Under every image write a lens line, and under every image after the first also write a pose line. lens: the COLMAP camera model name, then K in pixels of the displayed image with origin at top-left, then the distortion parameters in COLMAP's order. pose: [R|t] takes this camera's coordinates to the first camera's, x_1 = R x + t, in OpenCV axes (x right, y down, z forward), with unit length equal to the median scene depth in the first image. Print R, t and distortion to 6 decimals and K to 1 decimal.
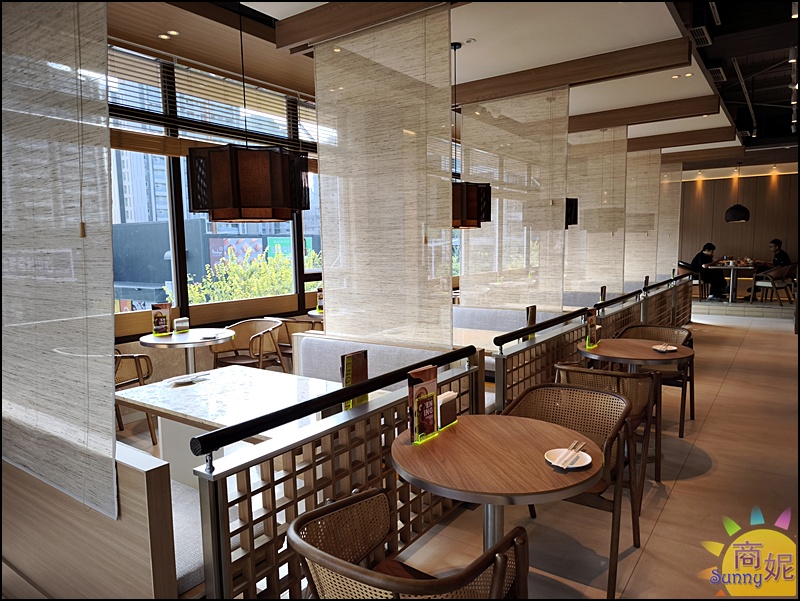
lens RADIAL K [[543.3, 0, 403.9], [0, 543.3, 300.8], [0, 0, 1]] dist [0.019028, -0.026793]
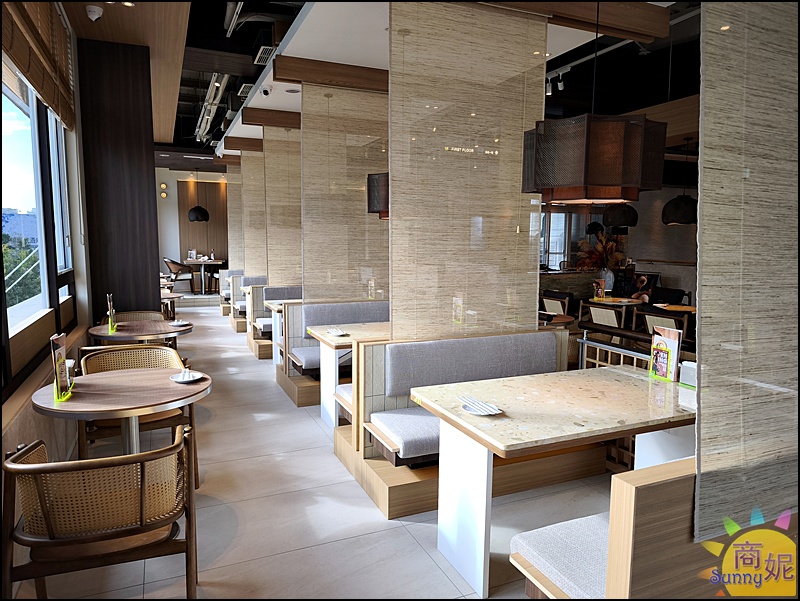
lens RADIAL K [[543.3, 0, 401.2], [0, 543.3, 300.7], [0, 0, 1]] dist [0.019028, -0.026793]
pose [[0.520073, -0.079570, 0.850407, -0.922674], [0.077202, 0.995955, 0.045975, -0.037656], [-0.850626, 0.041743, 0.524112, 0.602361]]
